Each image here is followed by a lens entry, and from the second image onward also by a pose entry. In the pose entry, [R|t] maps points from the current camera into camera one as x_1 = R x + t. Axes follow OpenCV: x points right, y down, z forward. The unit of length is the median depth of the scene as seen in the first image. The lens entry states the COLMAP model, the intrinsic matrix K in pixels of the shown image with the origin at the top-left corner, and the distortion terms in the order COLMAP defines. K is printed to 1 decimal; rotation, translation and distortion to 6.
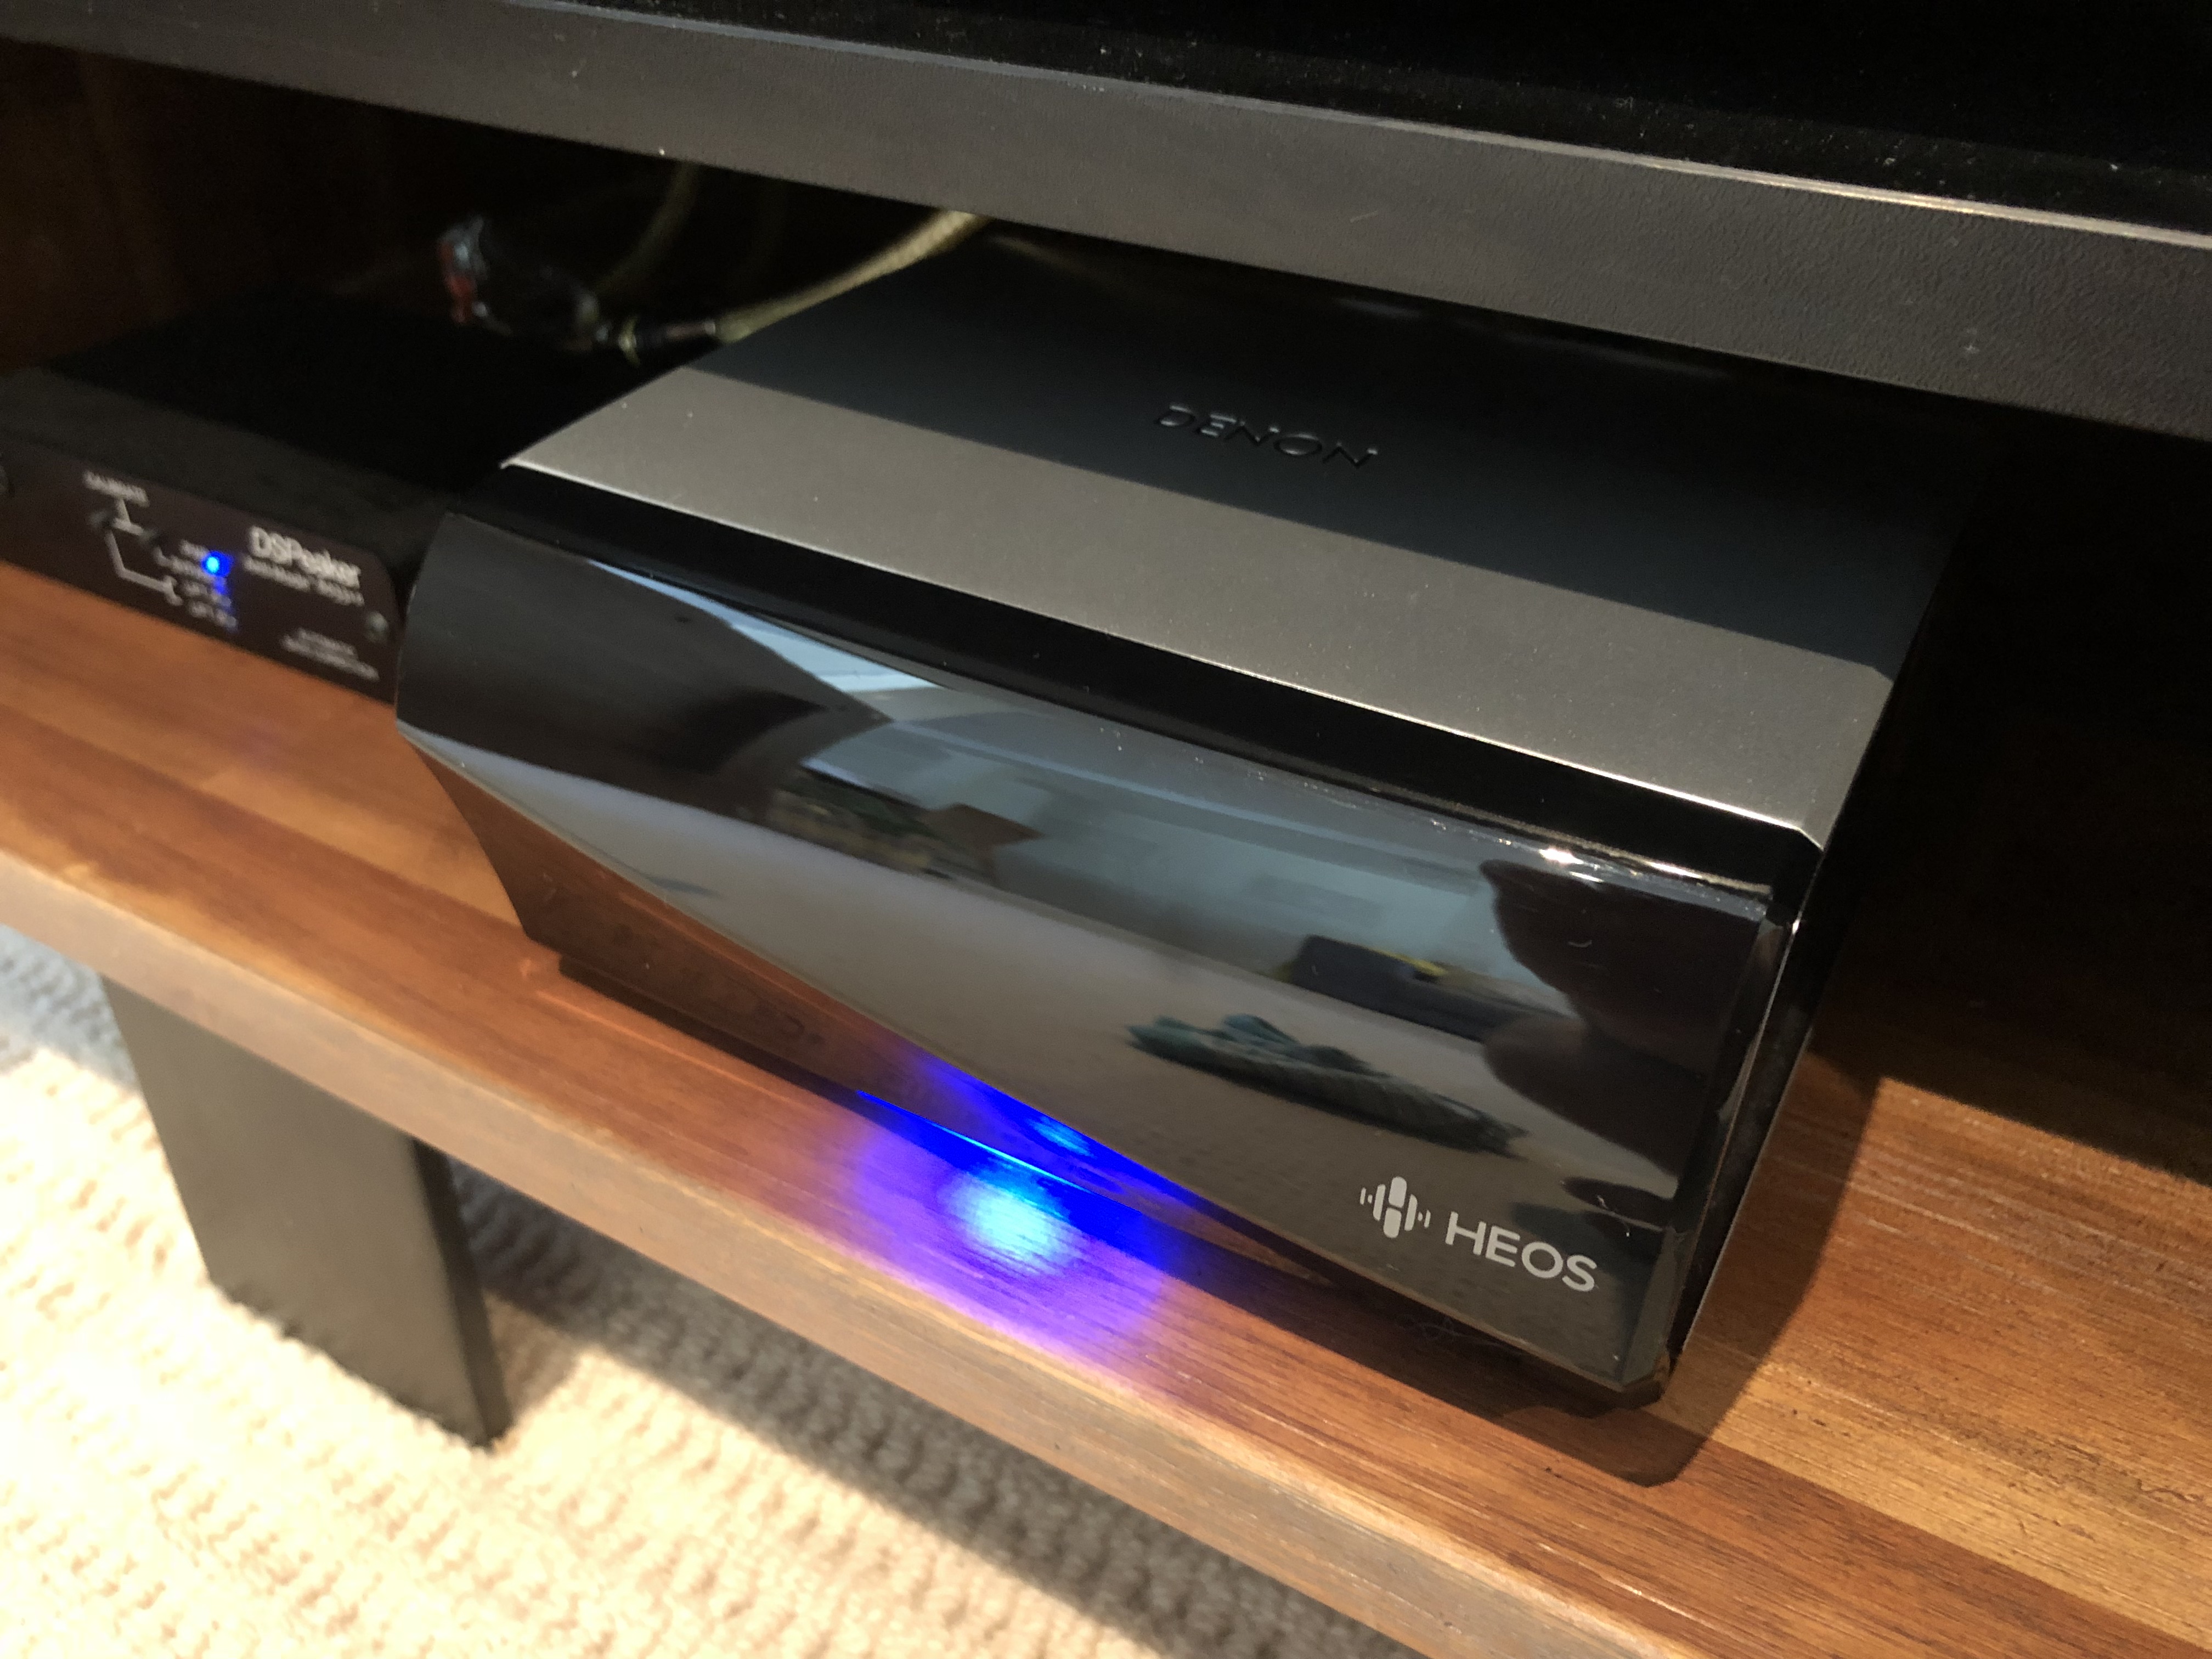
lens RADIAL K [[1839.8, 0, 1106.0], [0, 1839.8, 829.5], [0, 0, 1]] dist [-0.009544, -0.003427]
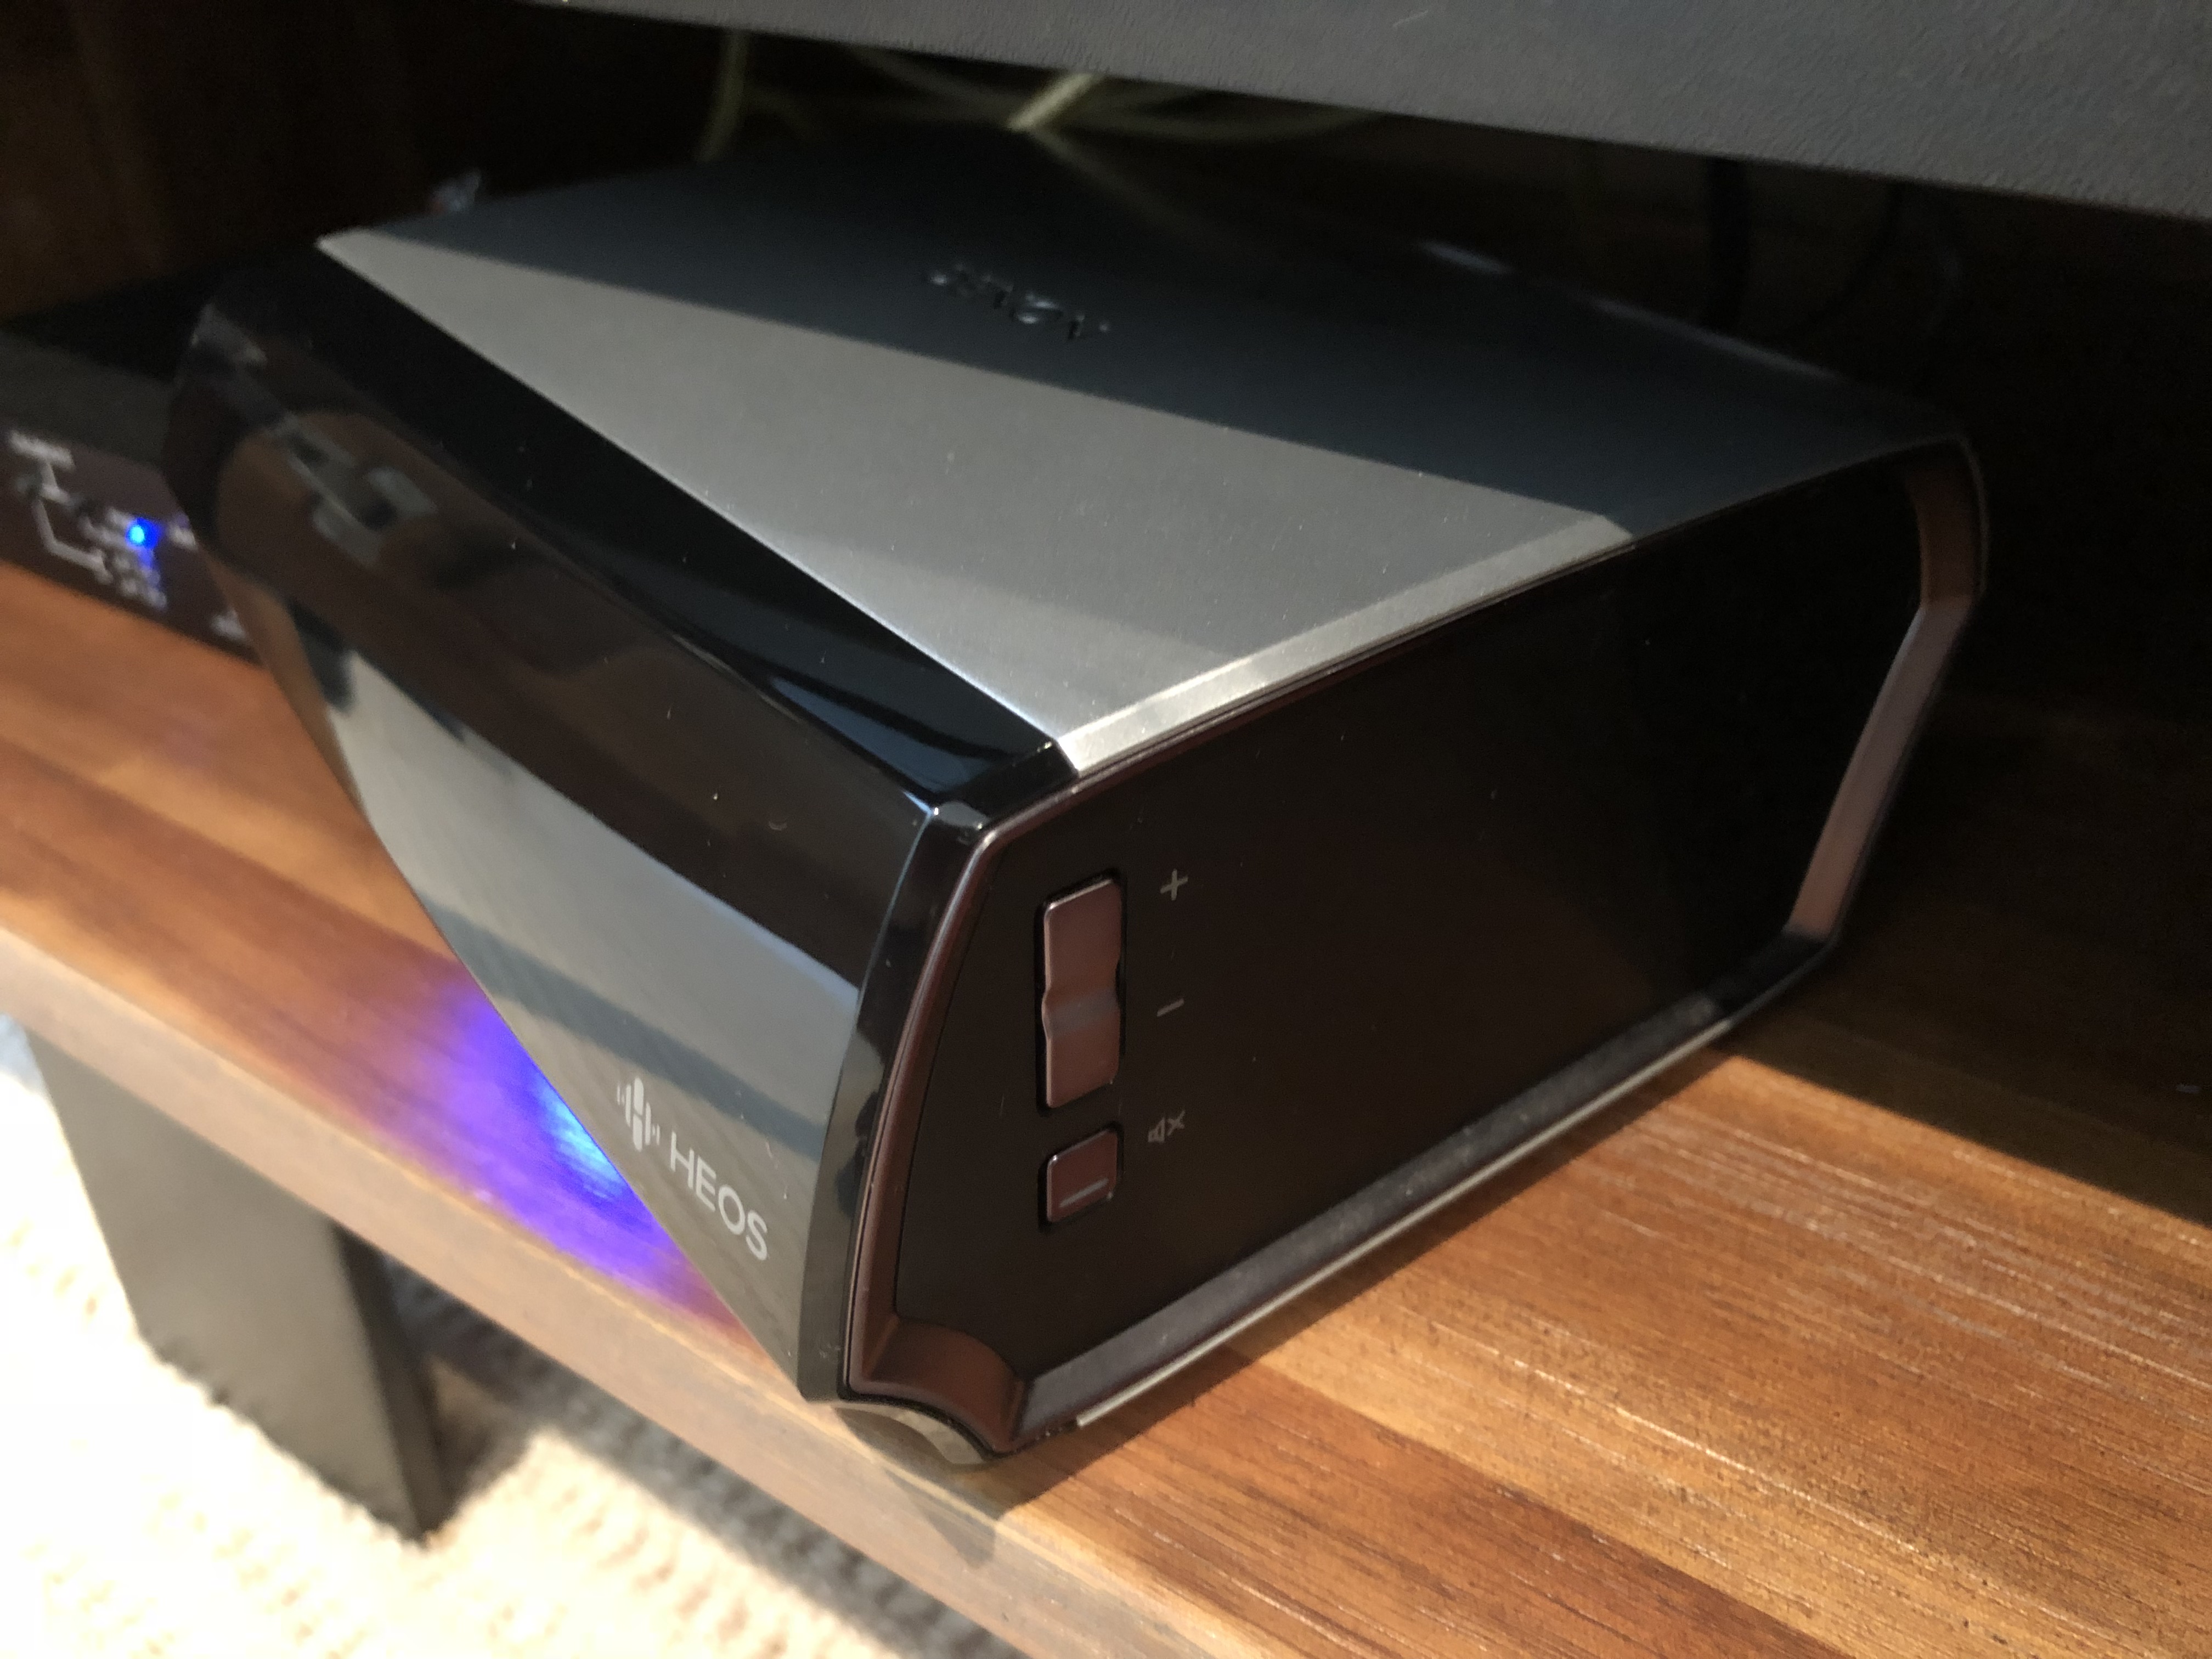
lens RADIAL K [[1843.0, 0, 1106.0], [0, 1843.0, 829.5], [0, 0, 1]] dist [-0.003246, -0.000466]
pose [[0.998278, 0.022645, -0.054114, 0.044310], [-0.024139, 0.999341, -0.027118, 0.015384], [0.053464, 0.028378, 0.998166, 0.173273]]
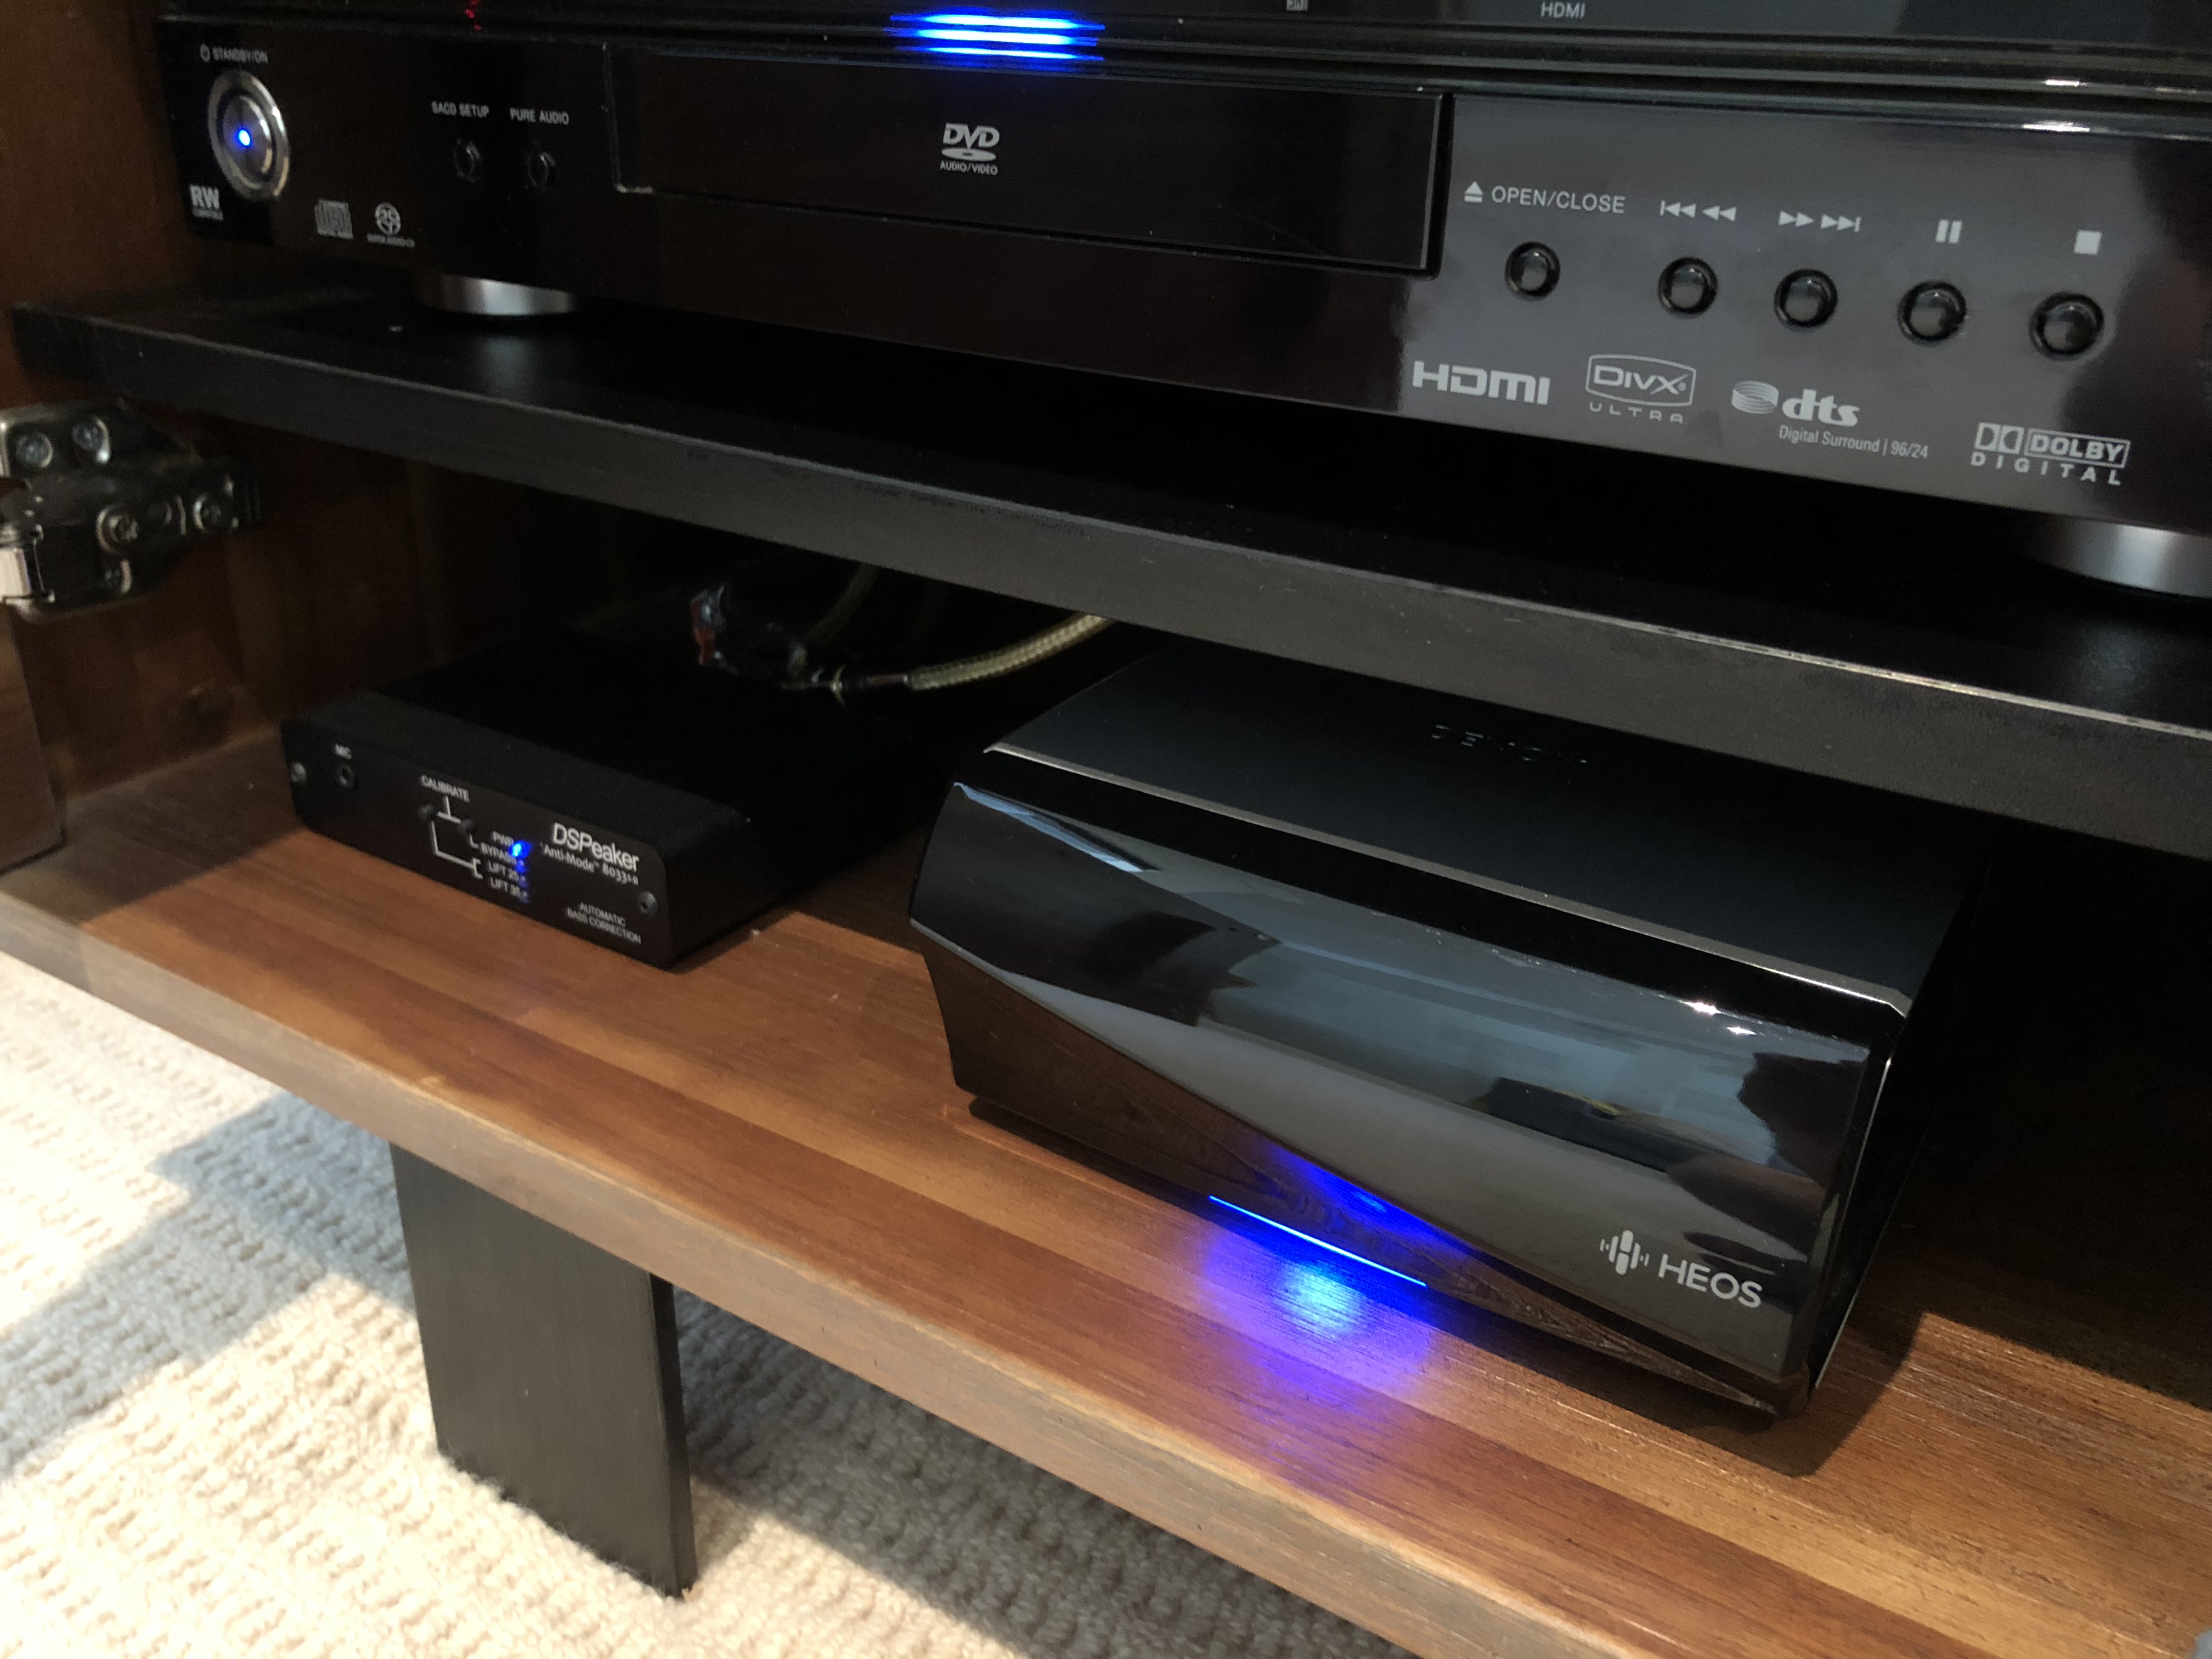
lens RADIAL K [[1843.0, 0, 1106.0], [0, 1843.0, 829.5], [0, 0, 1]] dist [-0.003246, -0.000466]
pose [[0.999311, 0.027306, -0.025132, -0.062966], [-0.031075, 0.985902, -0.164414, 0.051412], [0.020289, 0.165081, 0.986071, -0.336713]]
